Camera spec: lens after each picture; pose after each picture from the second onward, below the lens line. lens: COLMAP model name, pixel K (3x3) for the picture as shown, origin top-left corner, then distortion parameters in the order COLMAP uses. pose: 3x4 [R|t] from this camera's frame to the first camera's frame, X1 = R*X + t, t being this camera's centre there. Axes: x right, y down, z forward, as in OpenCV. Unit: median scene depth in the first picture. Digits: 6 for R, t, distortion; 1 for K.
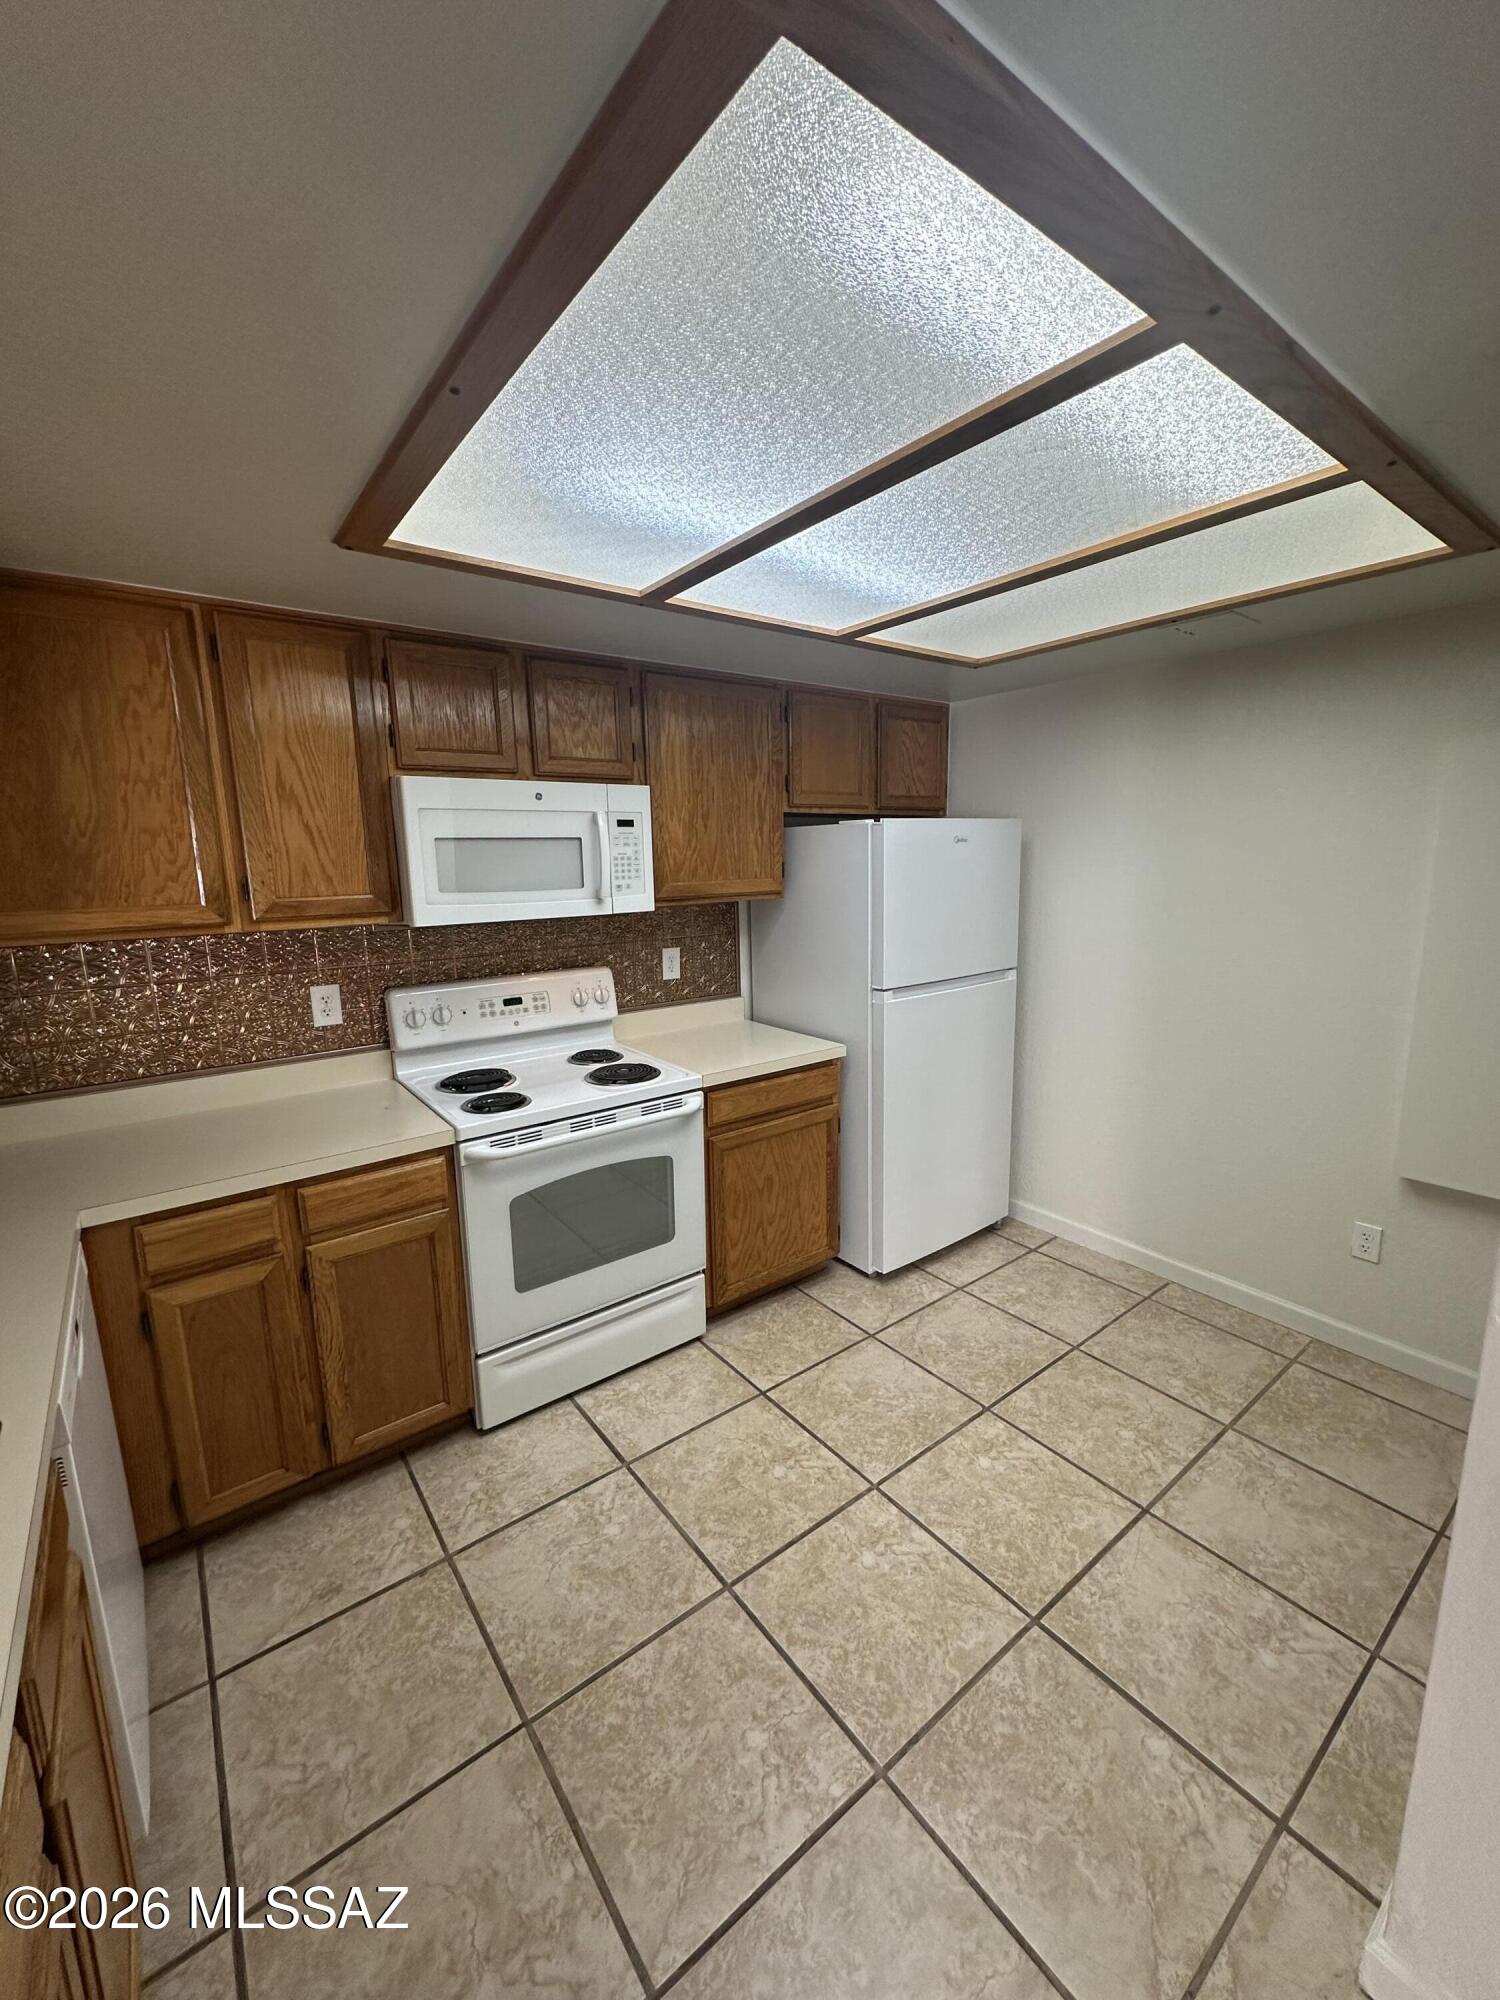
lens RADIAL K [[804.4, 0, 742.9], [0, 804.4, 989.0], [0, 0, 1]] dist [-0.006671, 0.001709]
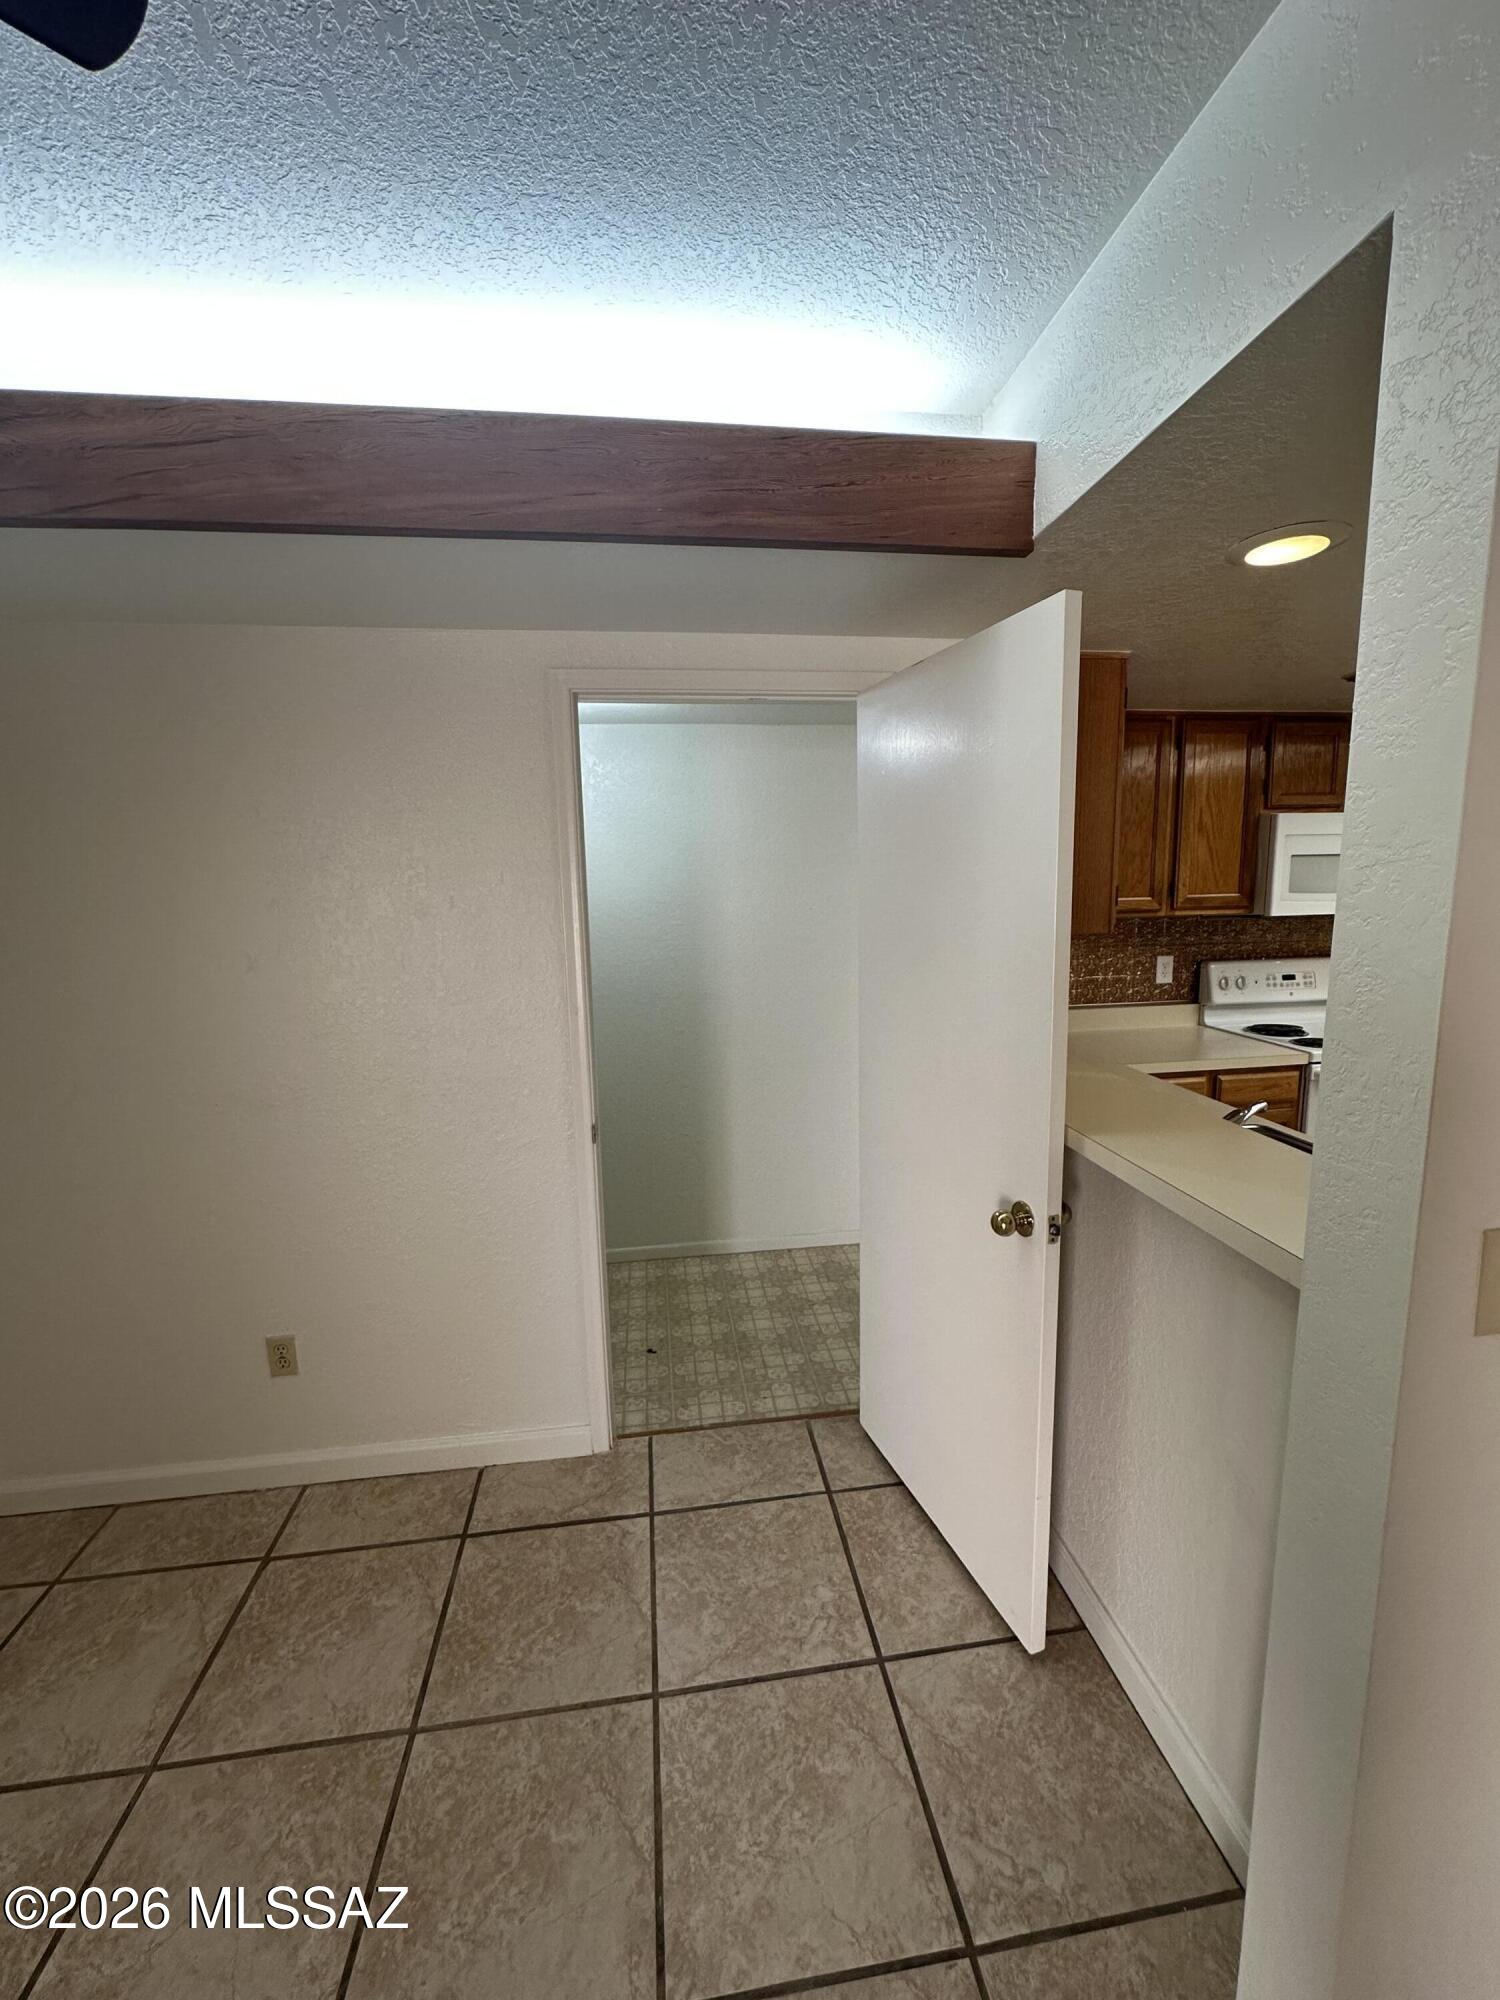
lens RADIAL K [[804.4, 0, 756.4], [0, 804.4, 992.4], [0, 0, 1]] dist [-0.006671, 0.001709]
pose [[0.867683, 0.066013, -0.492716, -0.490233], [-0.074243, 0.997236, 0.002865, 0.126392], [0.491543, 0.034095, 0.870185, -0.724156]]
